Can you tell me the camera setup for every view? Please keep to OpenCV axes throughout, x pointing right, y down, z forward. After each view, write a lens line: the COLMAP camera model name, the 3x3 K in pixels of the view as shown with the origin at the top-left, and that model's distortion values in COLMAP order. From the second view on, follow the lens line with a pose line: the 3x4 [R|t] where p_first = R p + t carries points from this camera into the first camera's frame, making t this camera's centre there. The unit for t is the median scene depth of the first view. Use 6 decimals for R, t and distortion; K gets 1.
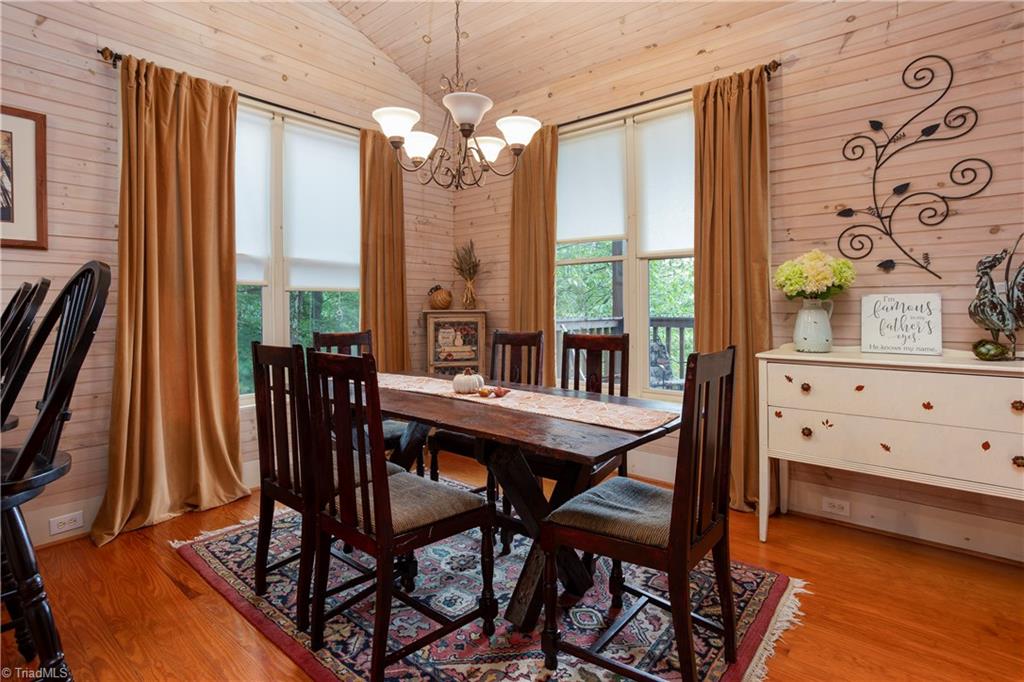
lens RADIAL K [[521.1, 0, 509.8], [0, 521.1, 311.0], [0, 0, 1]] dist [-0.042389, 0.035735]
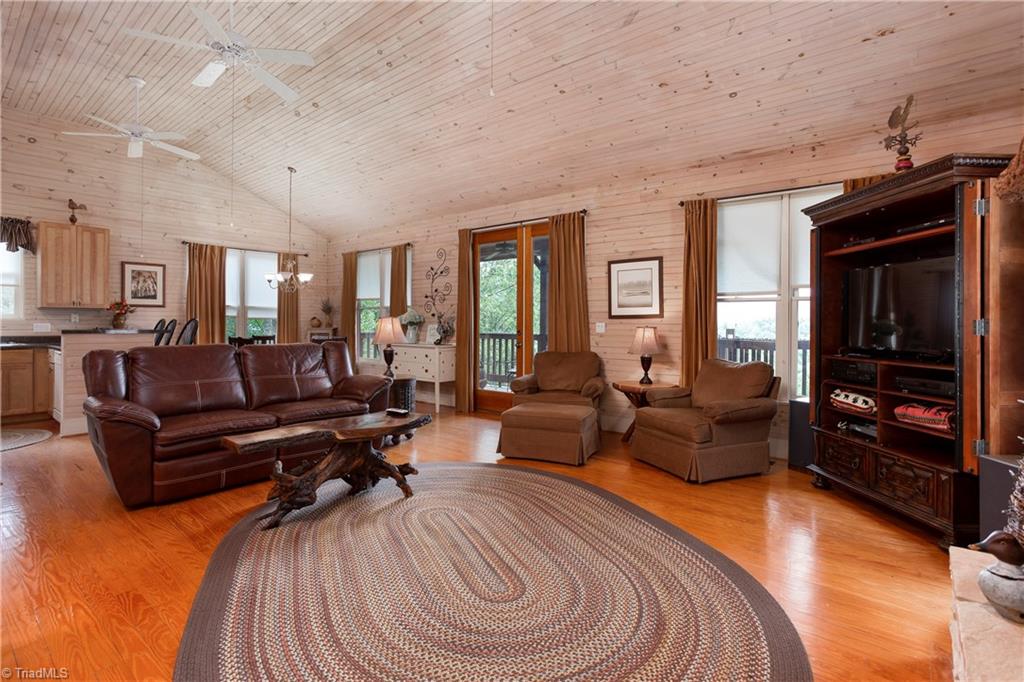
lens RADIAL K [[521.1, 0, 509.8], [0, 521.1, 311.0], [0, 0, 1]] dist [-0.042389, 0.035735]
pose [[0.999819, 0.011646, -0.015059, 1.205801], [-0.012121, 0.999419, -0.031851, -0.020081], [0.014680, 0.032028, 0.999379, -2.019164]]
